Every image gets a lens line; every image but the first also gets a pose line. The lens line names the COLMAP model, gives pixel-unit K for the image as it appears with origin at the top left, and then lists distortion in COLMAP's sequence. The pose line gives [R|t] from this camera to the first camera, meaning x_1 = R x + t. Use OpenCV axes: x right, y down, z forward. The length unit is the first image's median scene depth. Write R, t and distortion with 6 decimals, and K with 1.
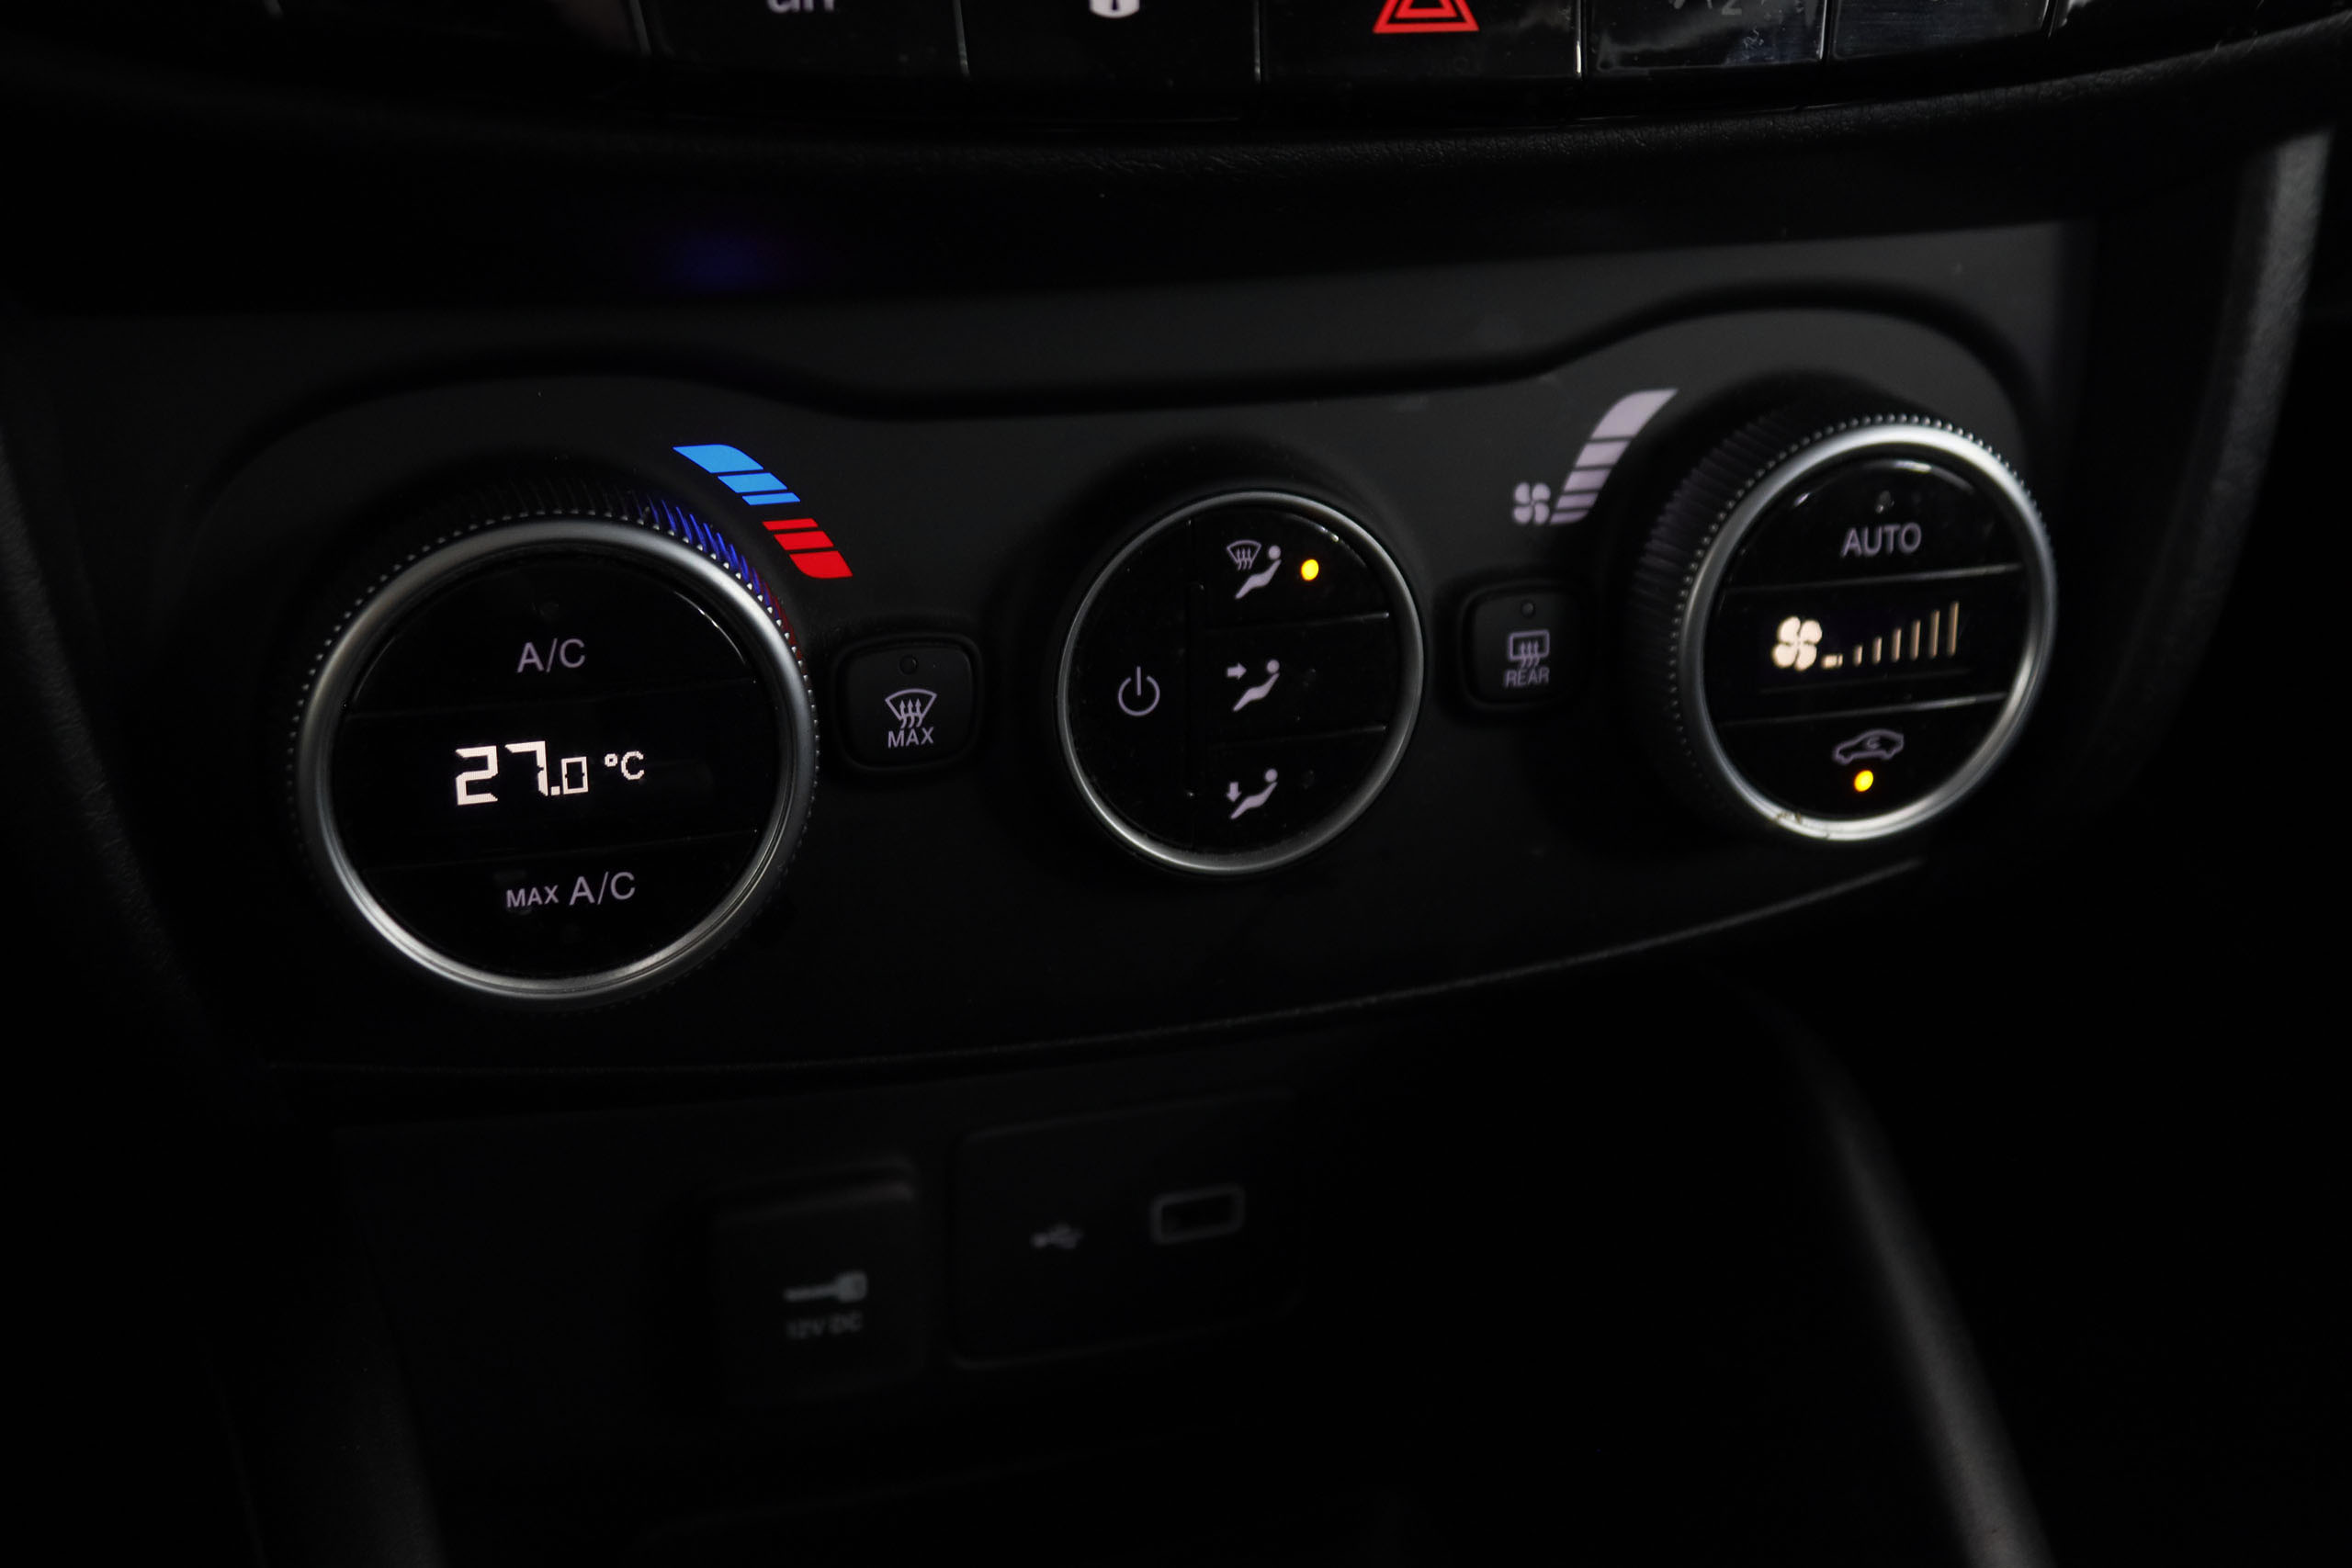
lens RADIAL K [[3021.1, 0, 1176.0], [0, 3021.1, 784.0], [0, 0, 1]] dist [-0.069189, 0.012476]
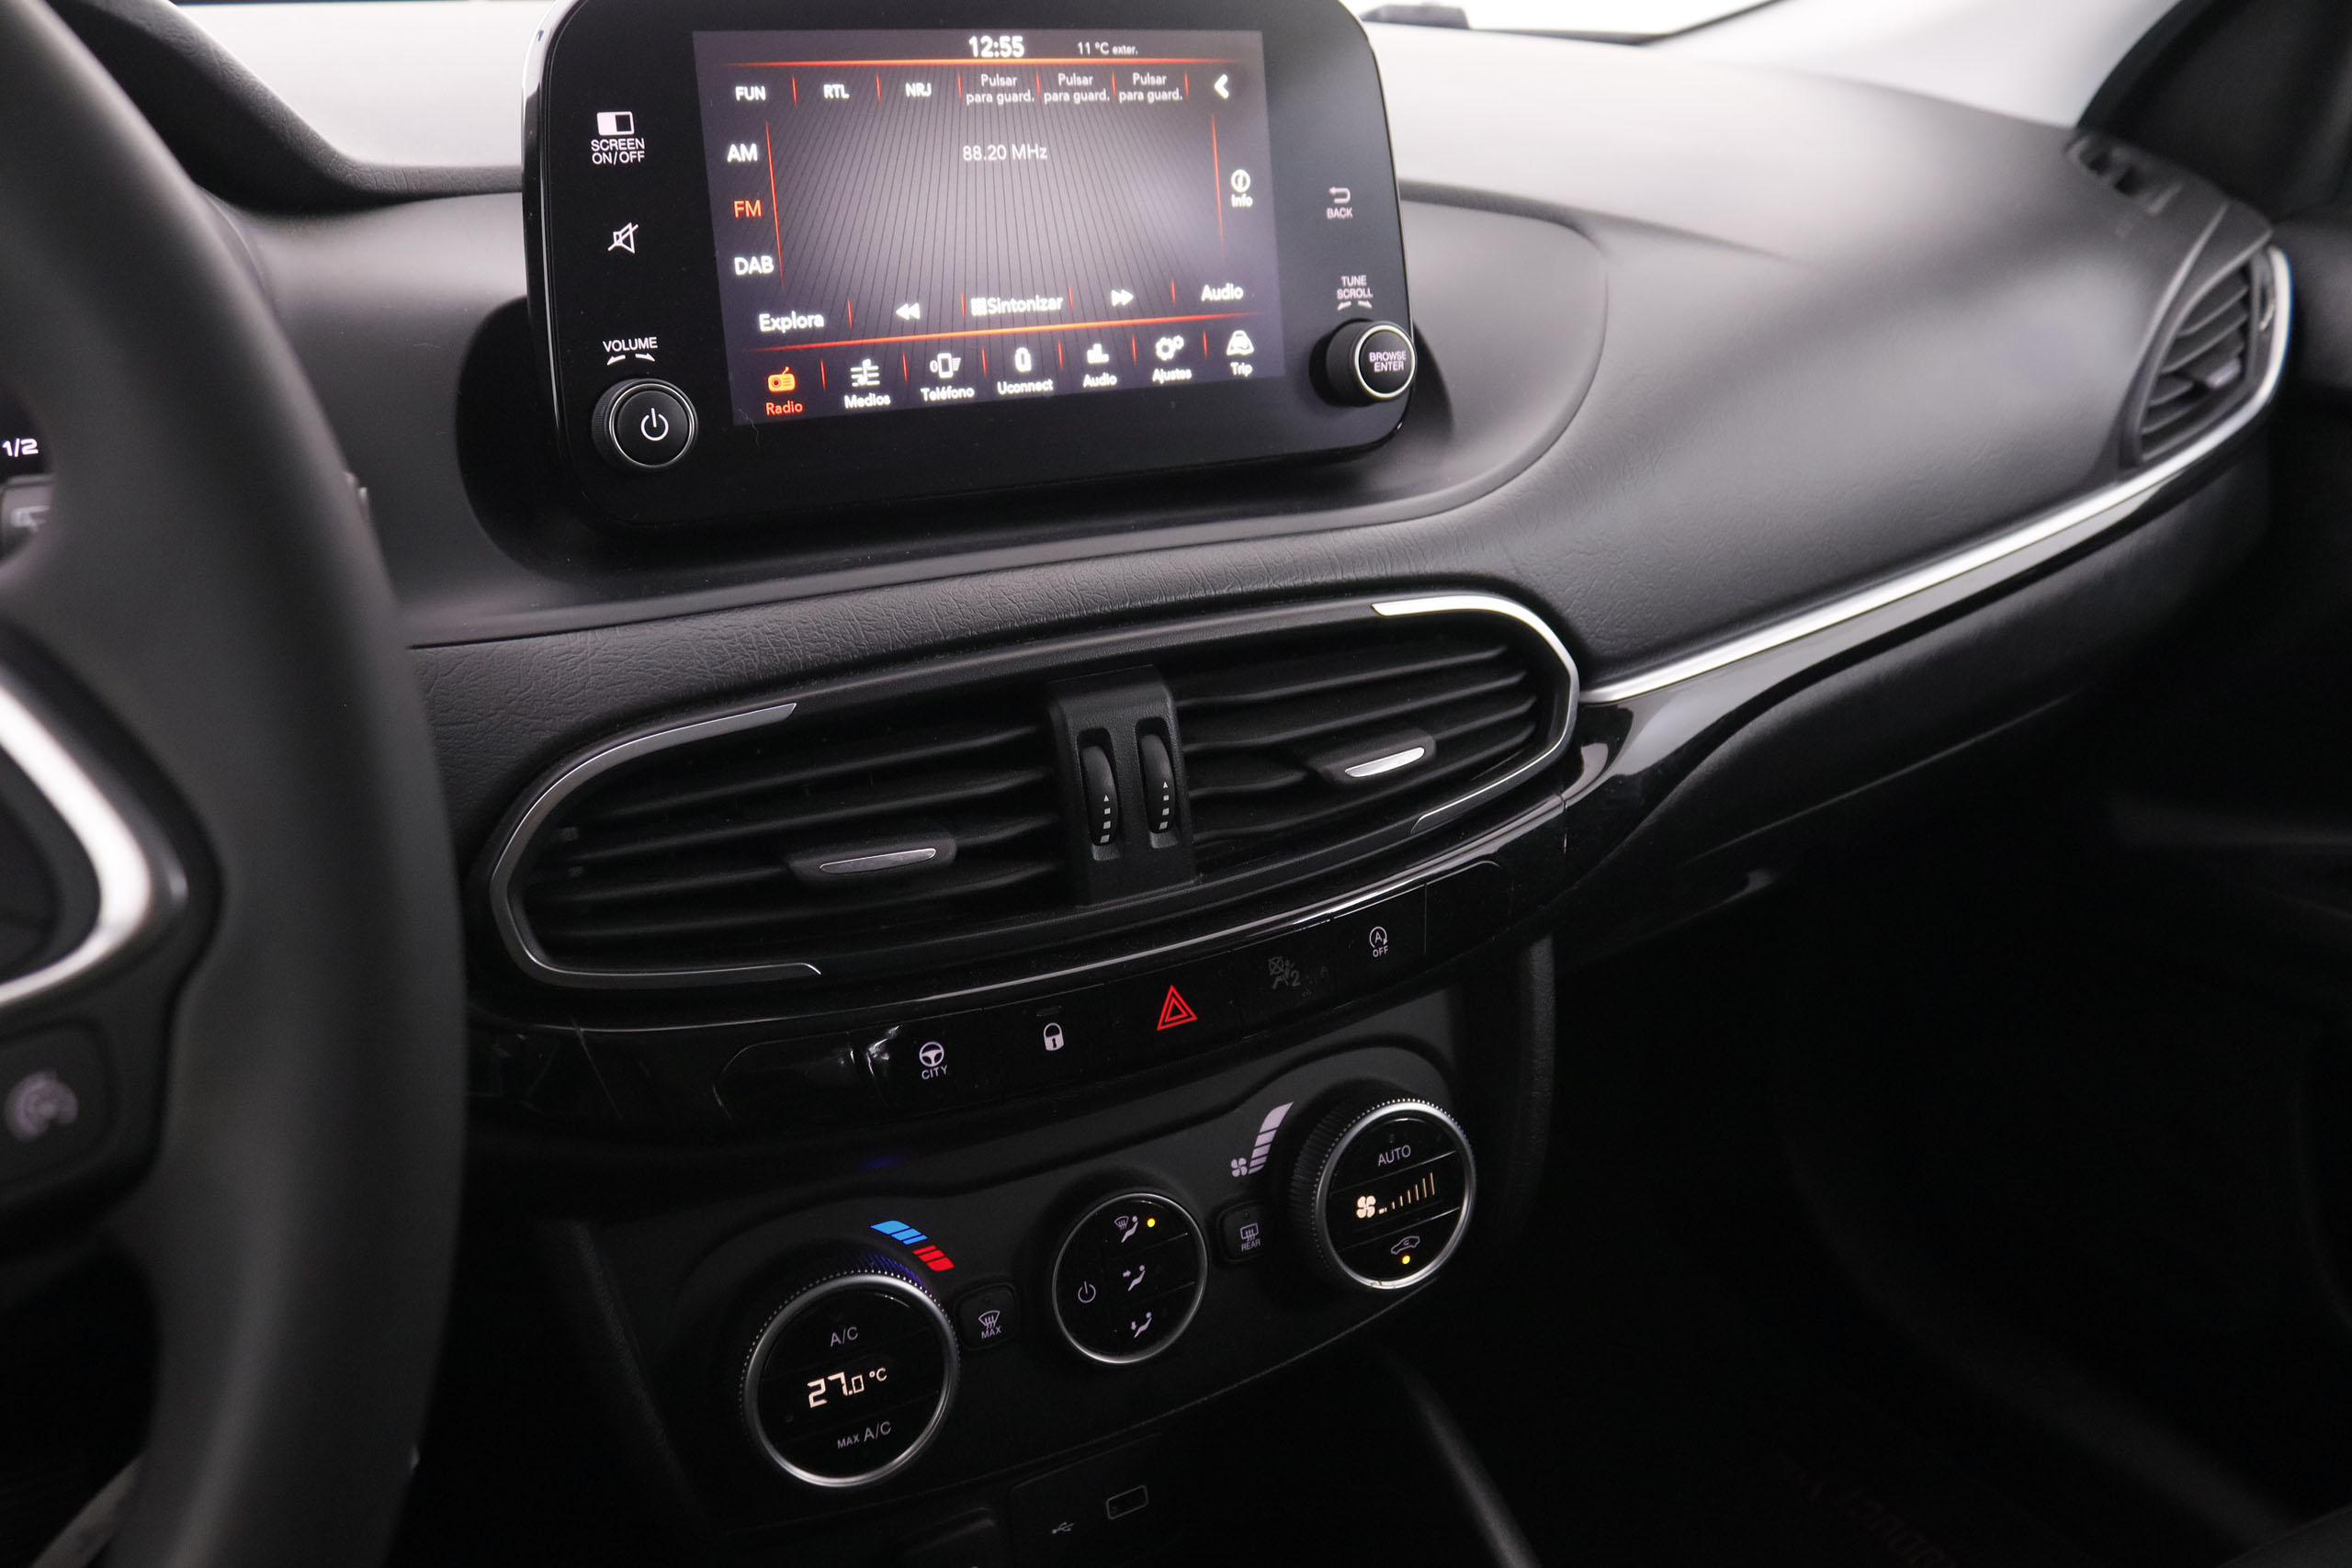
lens RADIAL K [[1941.9, 0, 1182.8], [0, 1941.9, 771.4], [0, 0, 1]] dist [-0.182978, 0.157910]
pose [[0.978264, -0.150958, 0.142163, -0.081332], [0.174605, 0.969495, -0.172027, -0.139345], [-0.111858, 0.193111, 0.974780, -0.440540]]
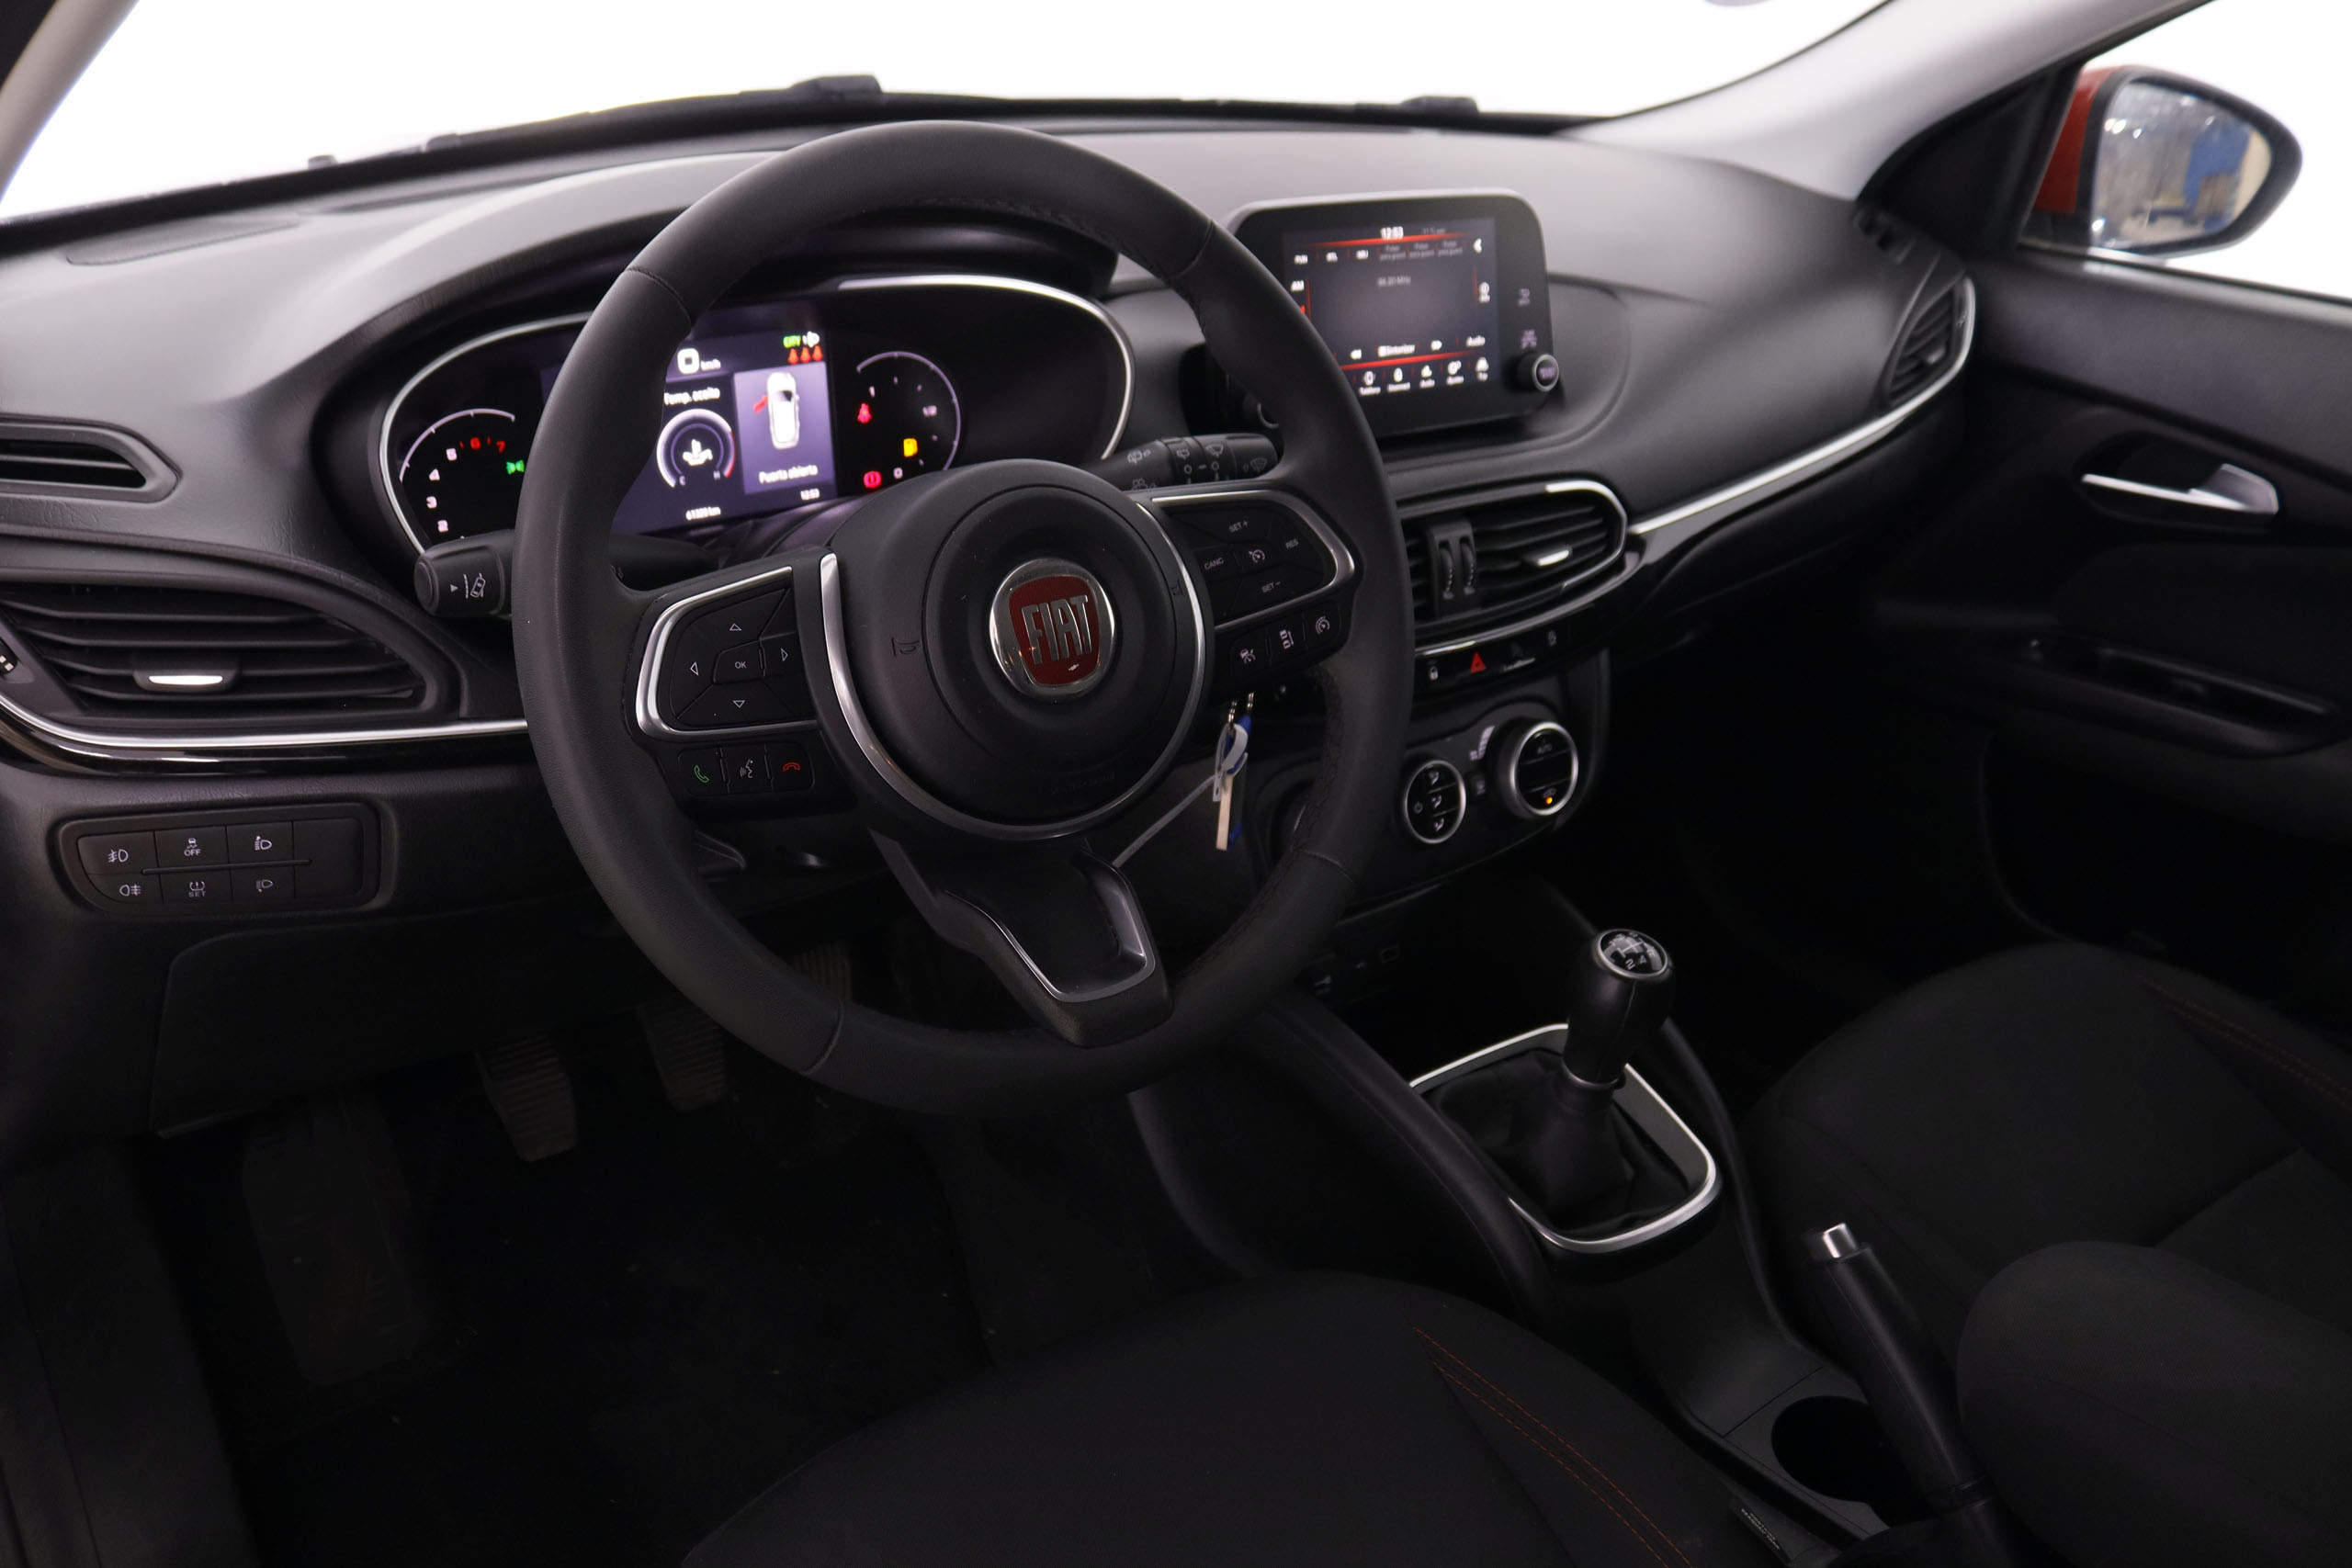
lens RADIAL K [[1924.5, 0, 1181.7], [0, 1924.5, 775.2], [0, 0, 1]] dist [-0.167651, 0.117760]
pose [[0.955983, -0.182464, 0.229789, -1.006035], [0.208046, 0.973753, -0.092319, 0.117633], [-0.206912, 0.136062, 0.968852, -1.783959]]
